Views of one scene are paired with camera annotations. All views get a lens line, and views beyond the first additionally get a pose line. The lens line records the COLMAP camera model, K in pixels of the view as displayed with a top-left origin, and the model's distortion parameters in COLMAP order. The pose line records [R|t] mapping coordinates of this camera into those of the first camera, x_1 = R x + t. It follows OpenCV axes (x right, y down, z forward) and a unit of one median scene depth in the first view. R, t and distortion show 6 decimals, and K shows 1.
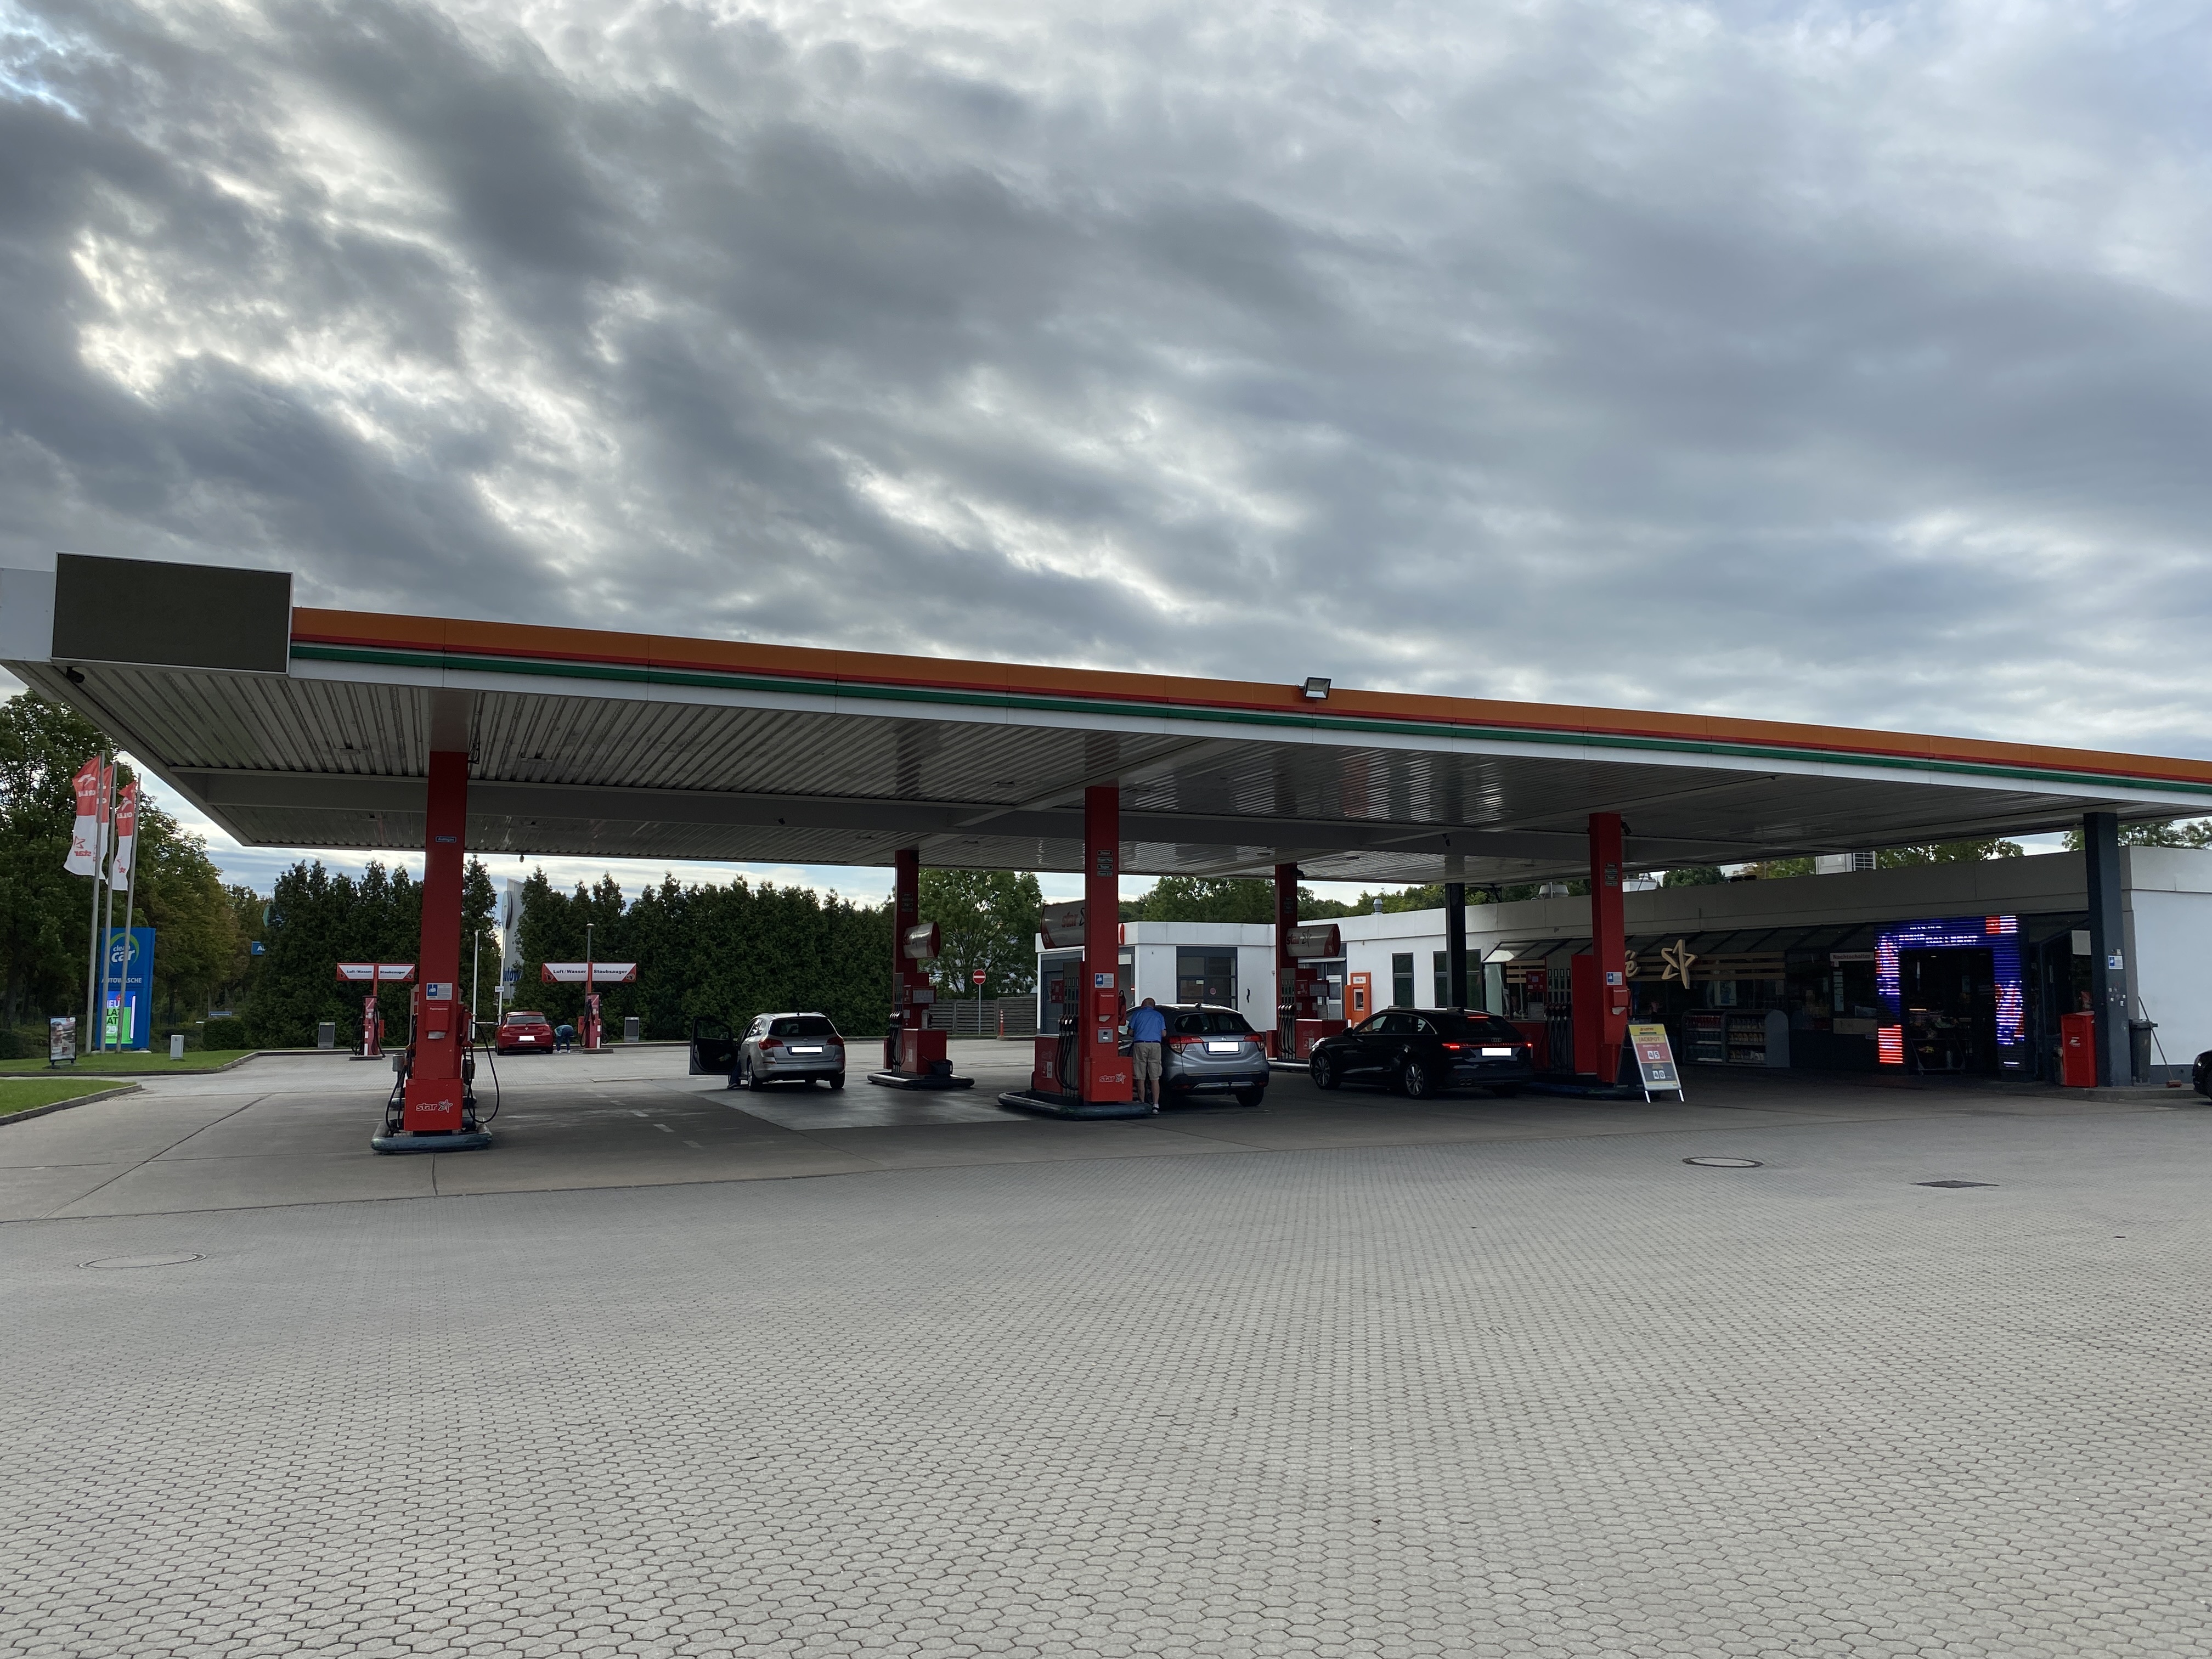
lens RADIAL K [[1691.2, 0, 1105.8], [0, 1691.2, 833.2], [0, 0, 1]] dist [-0.001810, -0.024999]
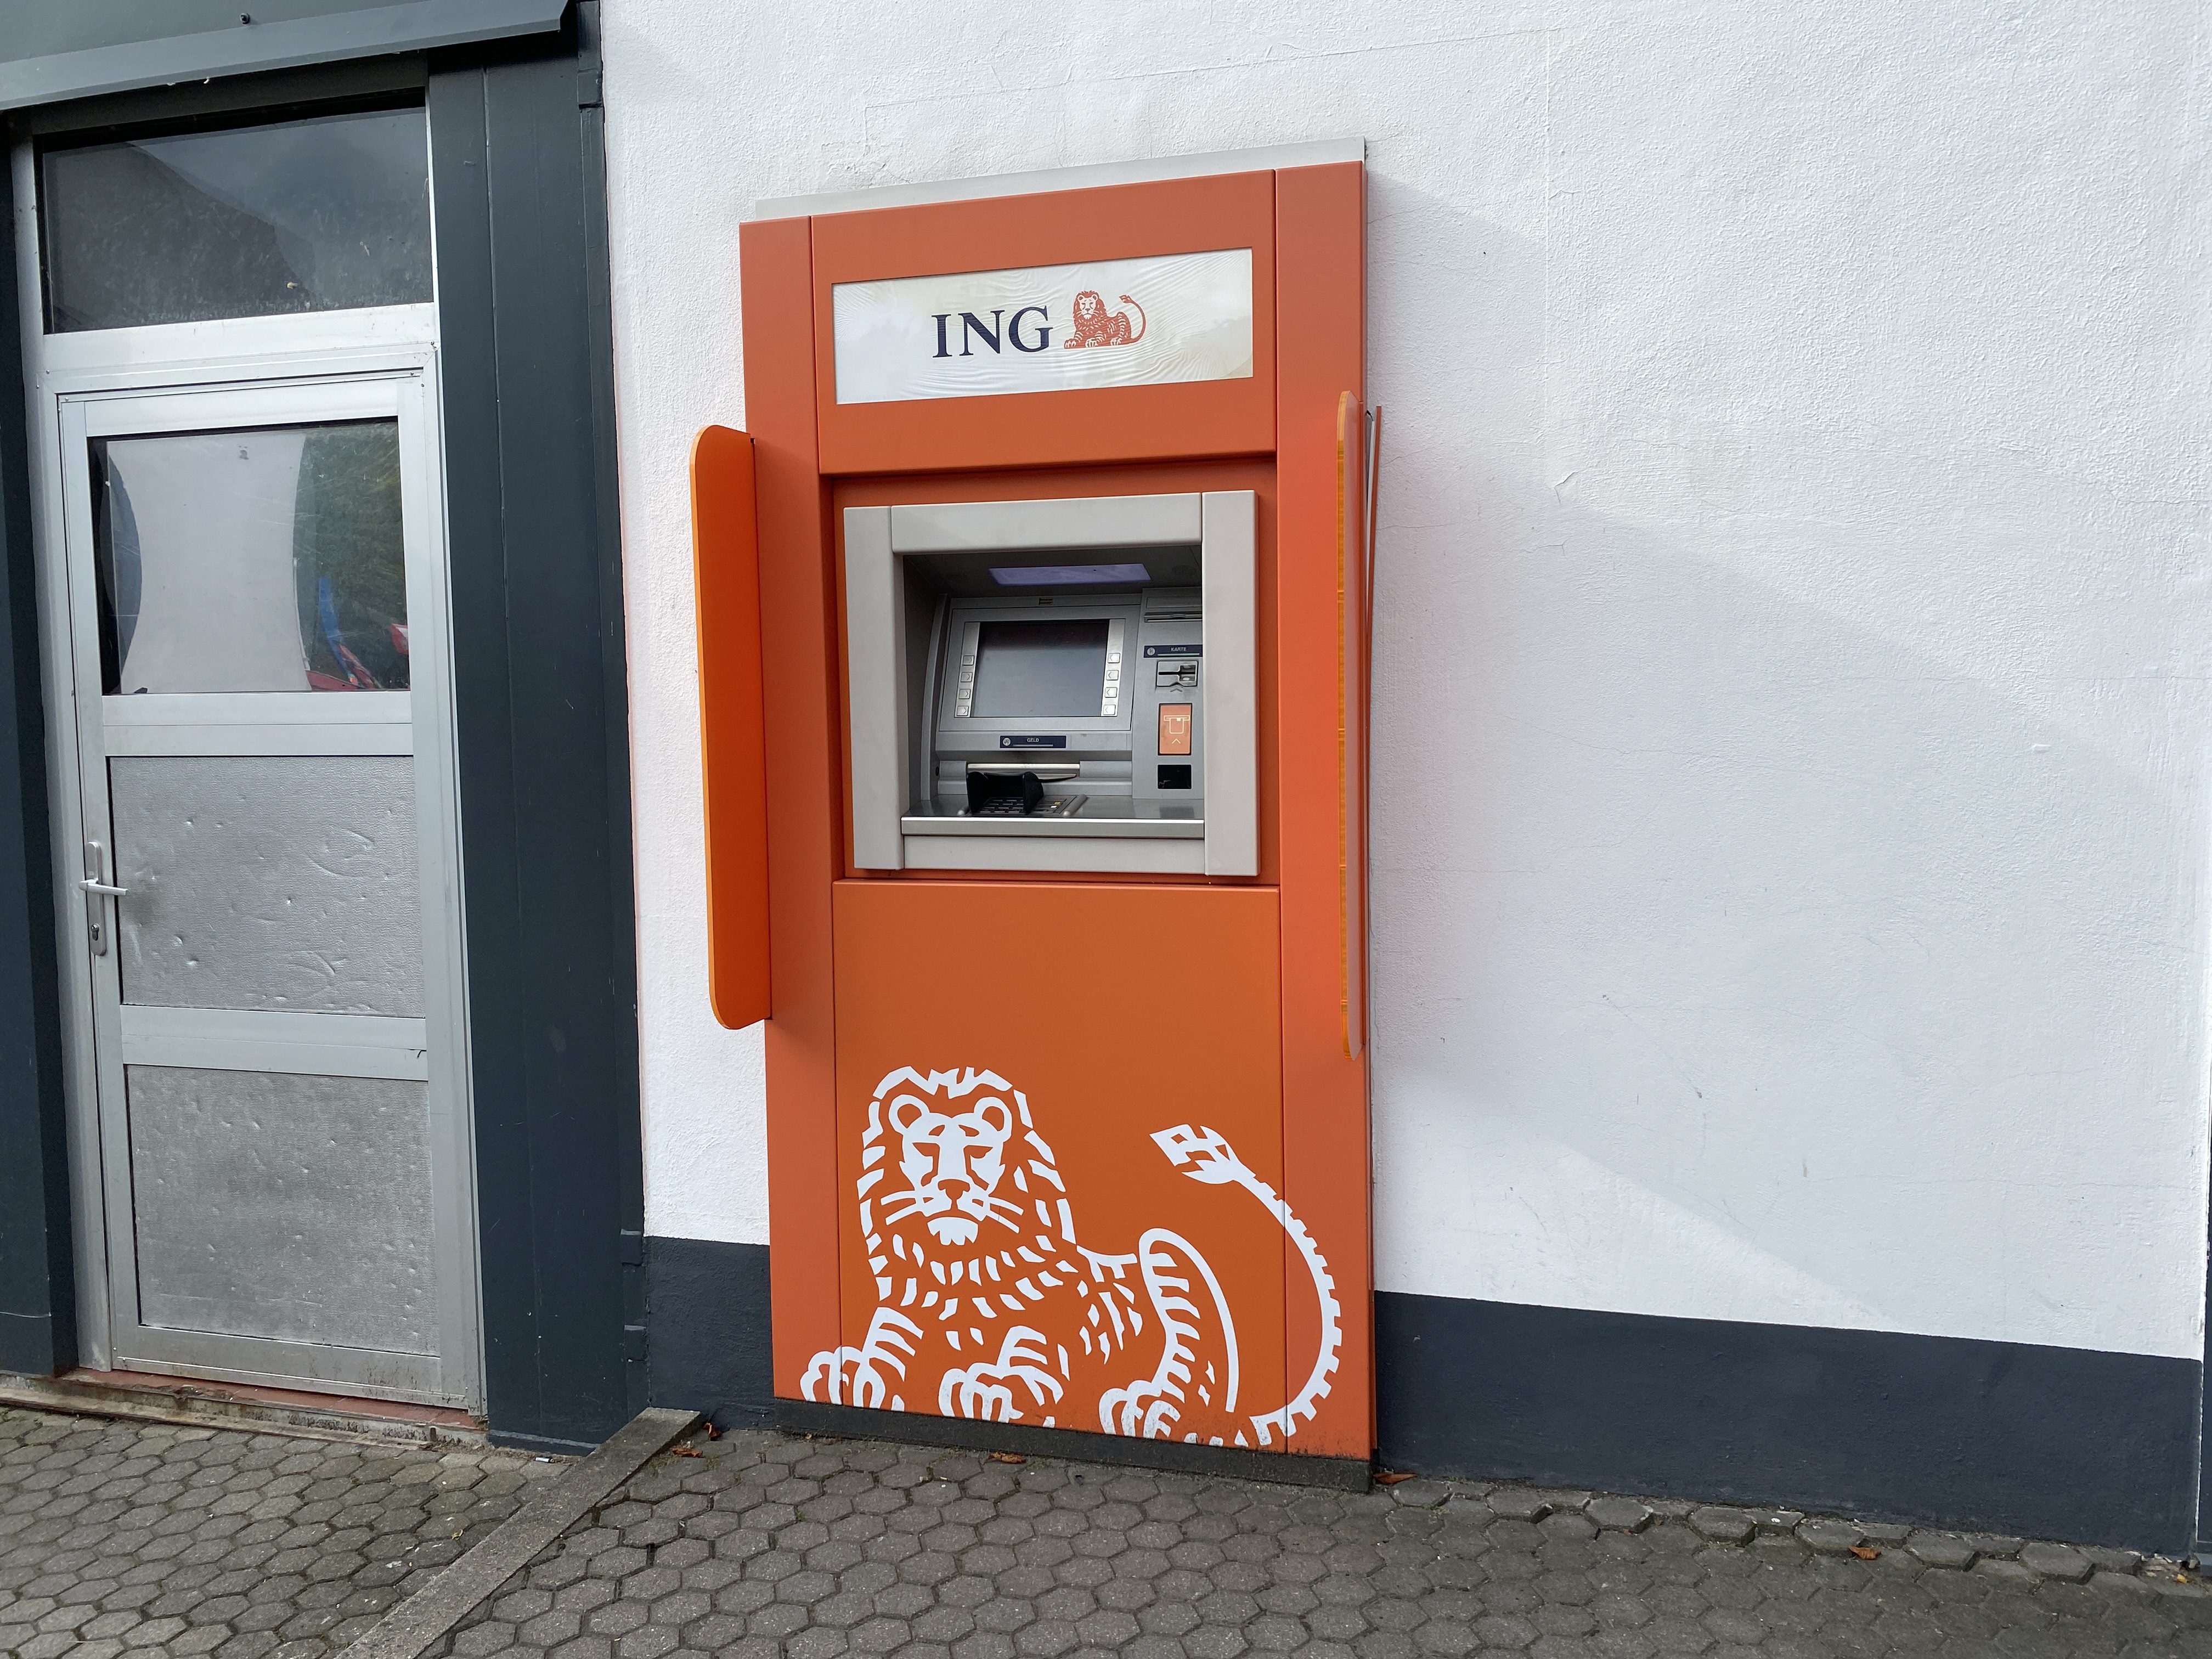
lens RADIAL K [[1691.2, 0, 1106.1], [0, 1691.2, 829.6], [0, 0, 1]] dist [-0.001810, -0.024999]
pose [[0.605888, -0.070151, 0.792451, 0.104975], [-0.061343, 0.989019, 0.134453, 0.095305], [-0.793181, -0.130074, 0.594932, 0.957515]]
